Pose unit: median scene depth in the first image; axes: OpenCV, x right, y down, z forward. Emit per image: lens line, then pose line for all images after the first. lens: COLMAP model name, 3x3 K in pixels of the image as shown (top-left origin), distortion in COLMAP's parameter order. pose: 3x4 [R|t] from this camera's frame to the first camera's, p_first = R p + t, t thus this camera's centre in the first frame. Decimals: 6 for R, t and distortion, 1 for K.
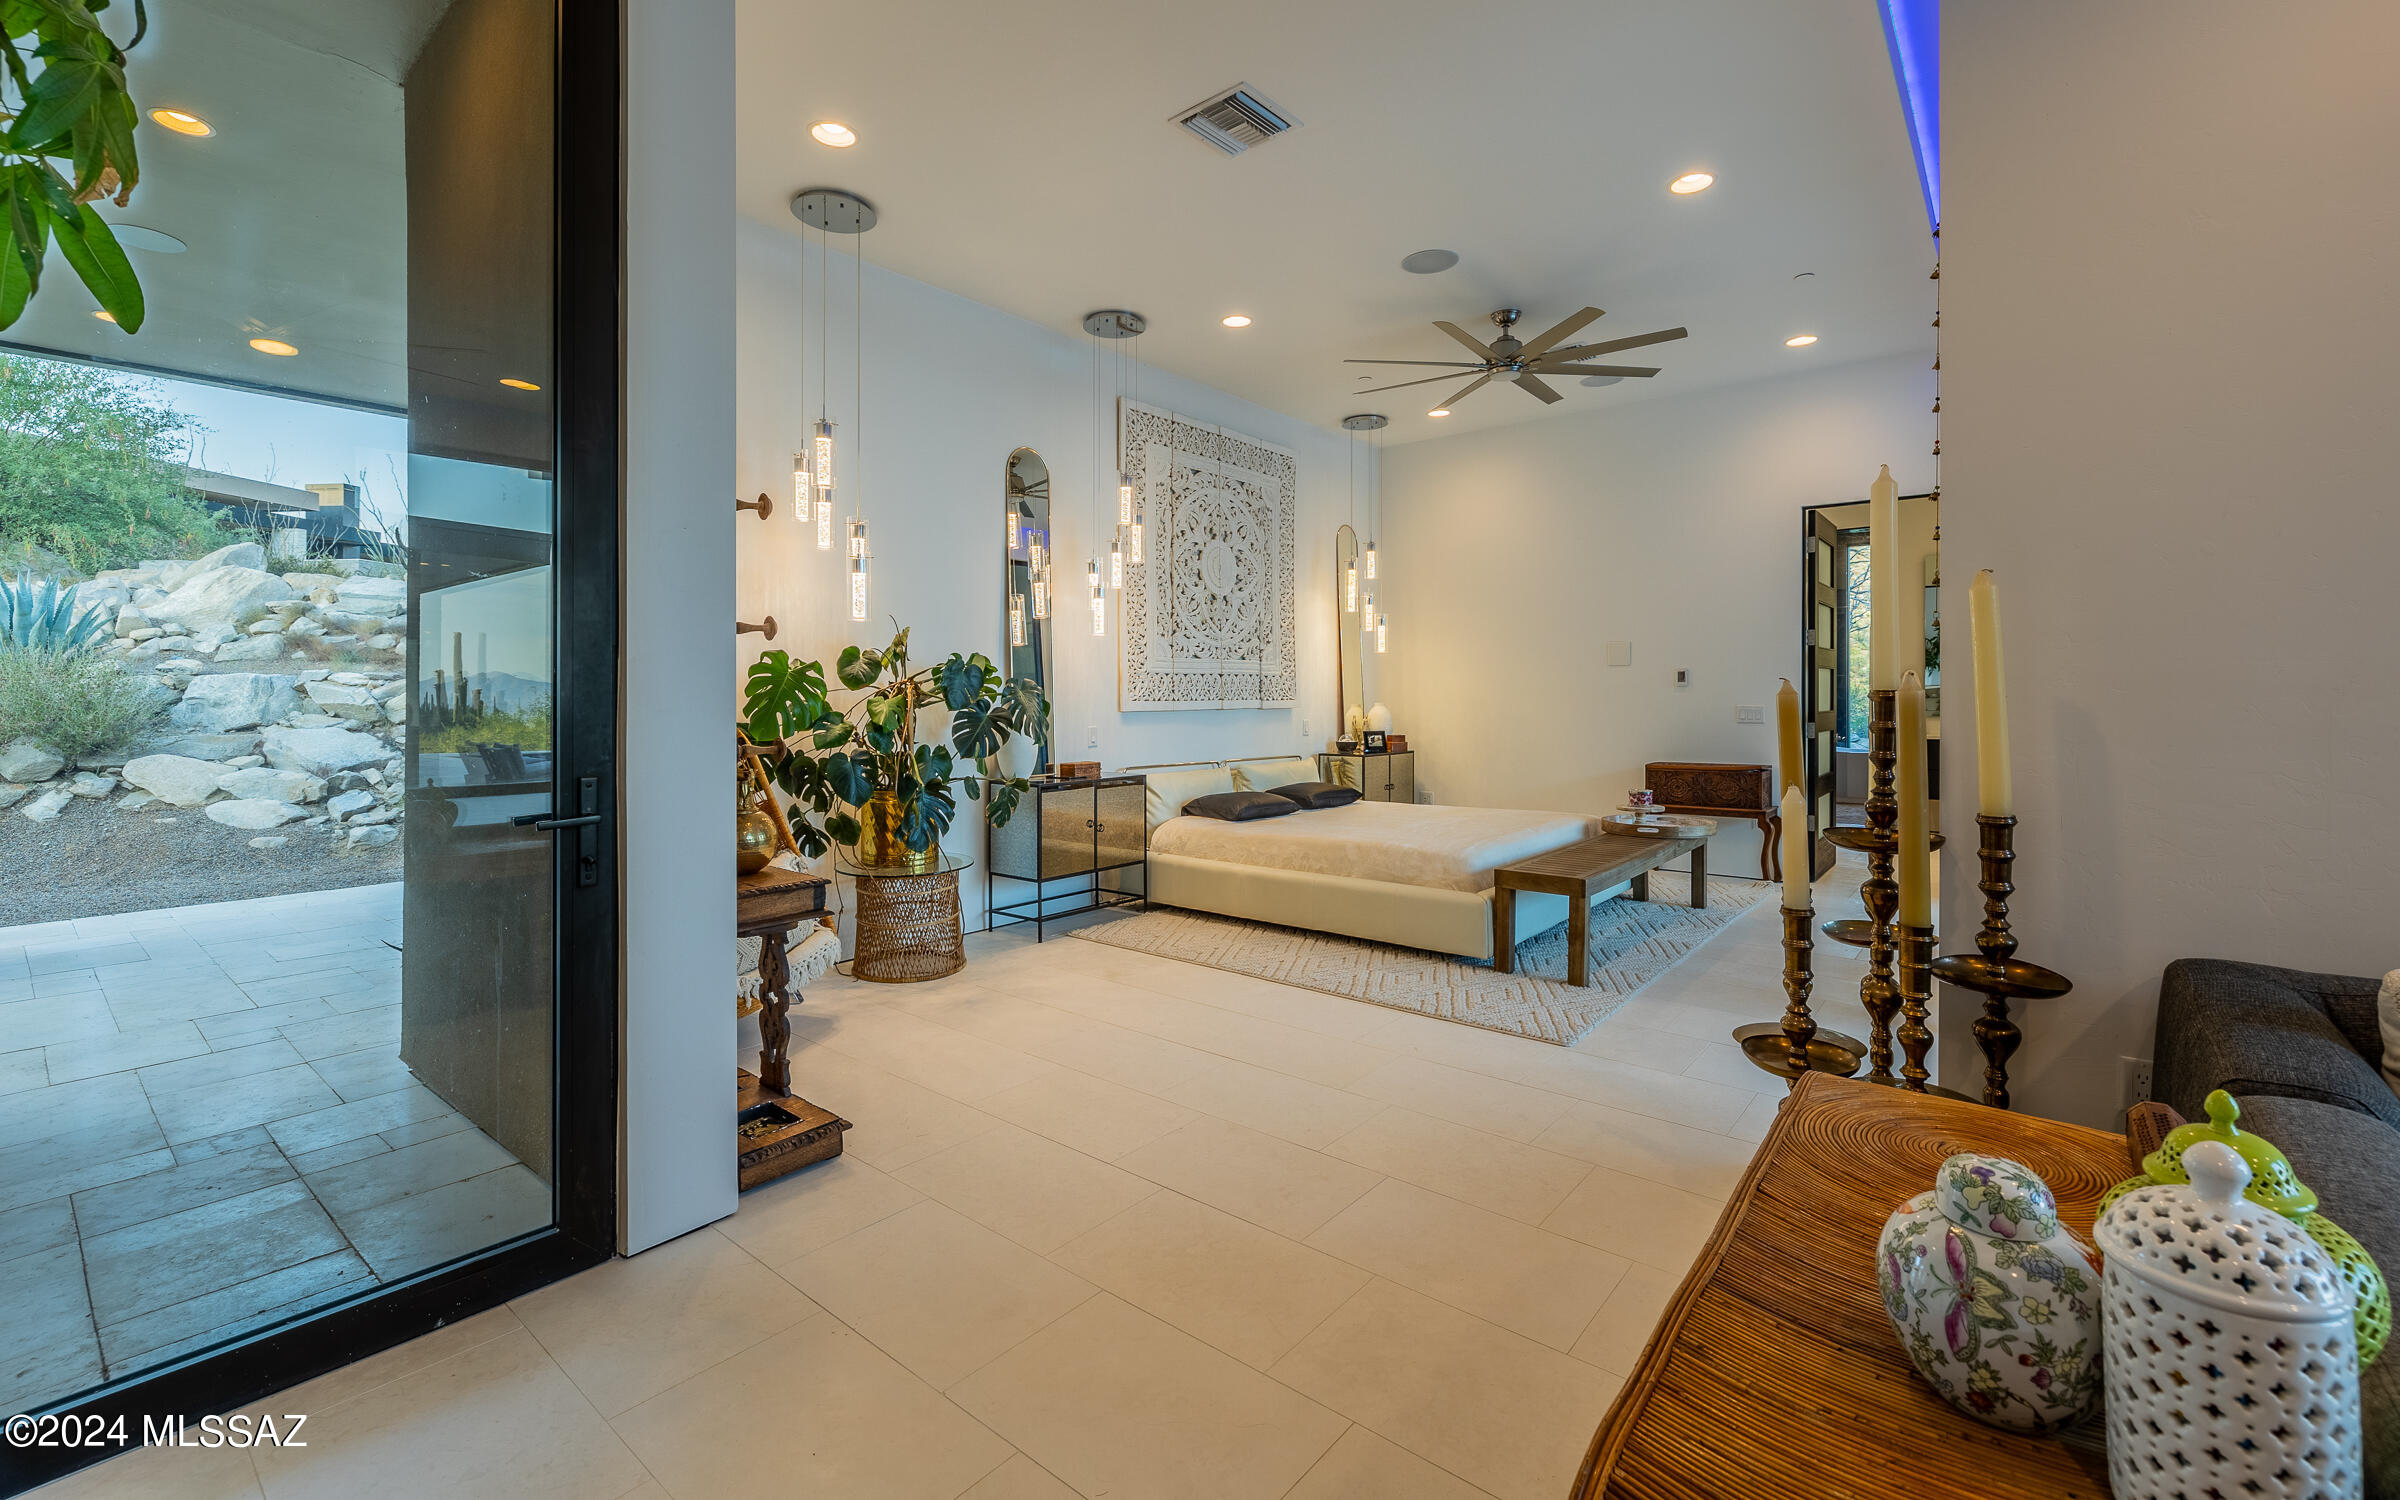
lens RADIAL K [[1017.4, 0, 1209.8], [0, 1017.4, 708.2], [0, 0, 1]] dist [0.001327, 0.000181]
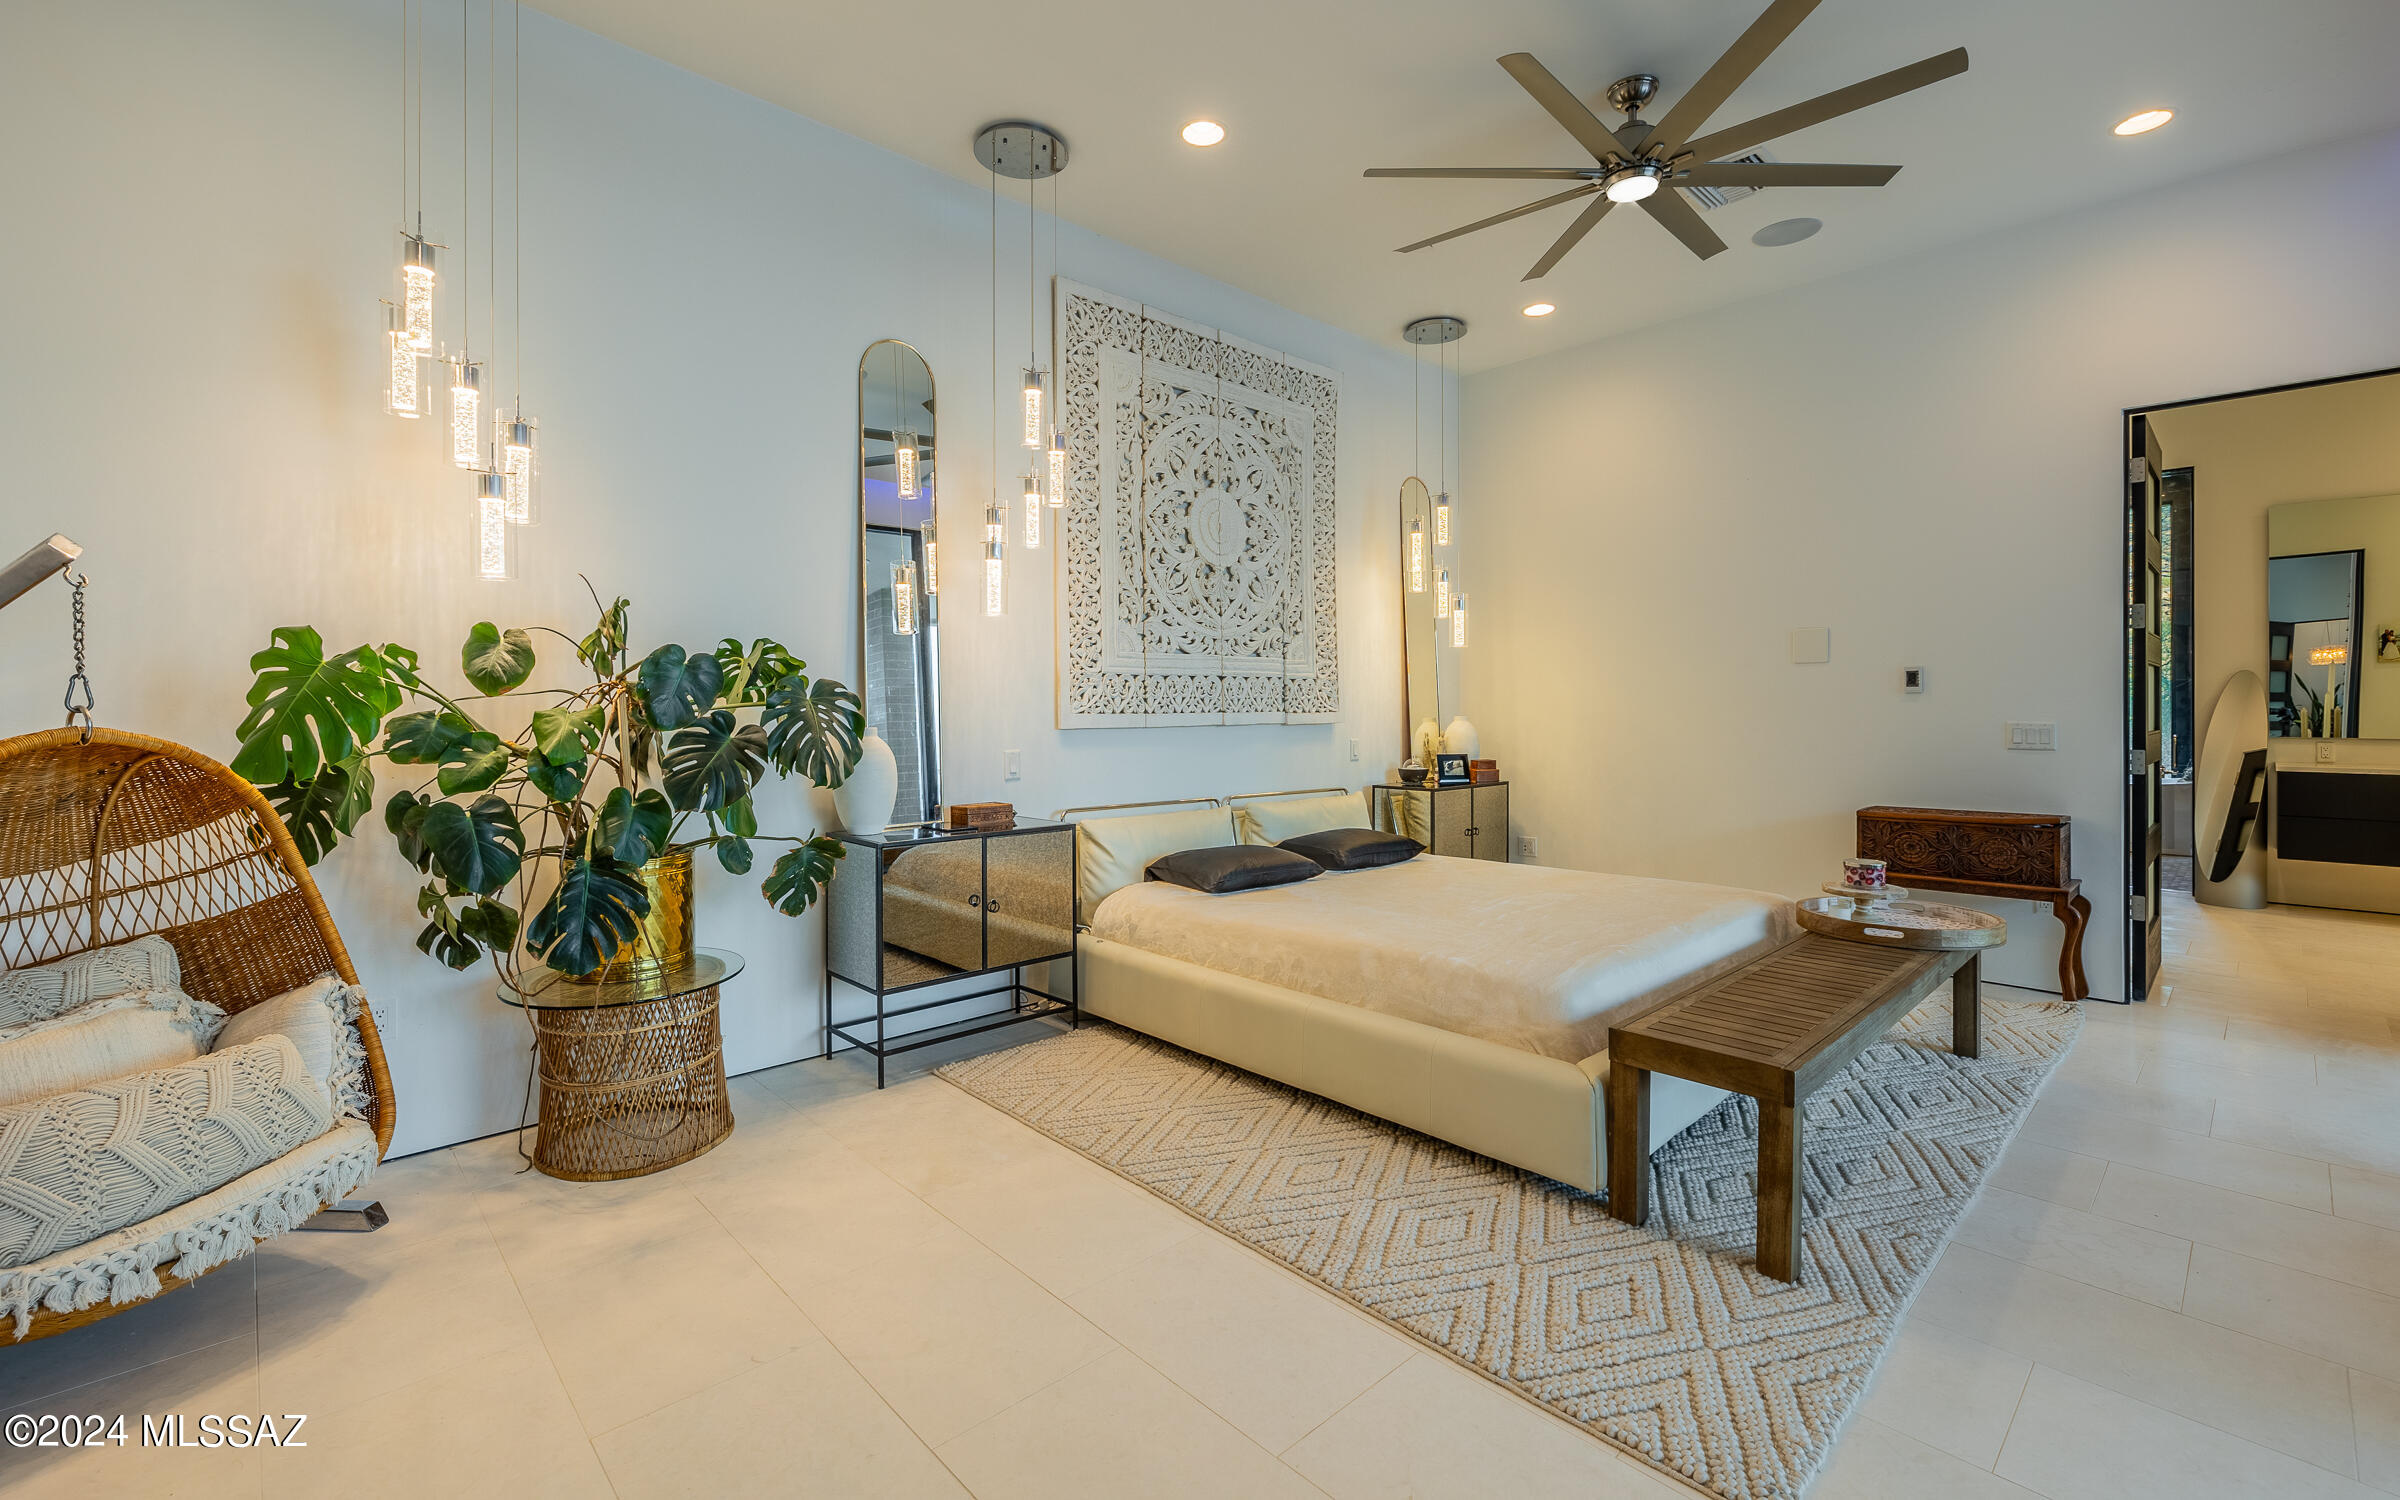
lens RADIAL K [[1017.4, 0, 1209.8], [0, 1017.4, 708.2], [0, 0, 1]] dist [0.001327, 0.000181]
pose [[0.992677, 0.001124, -0.120793, 0.094196], [-0.002411, 0.999942, -0.010512, -0.003635], [0.120774, 0.010726, 0.992622, 0.305187]]
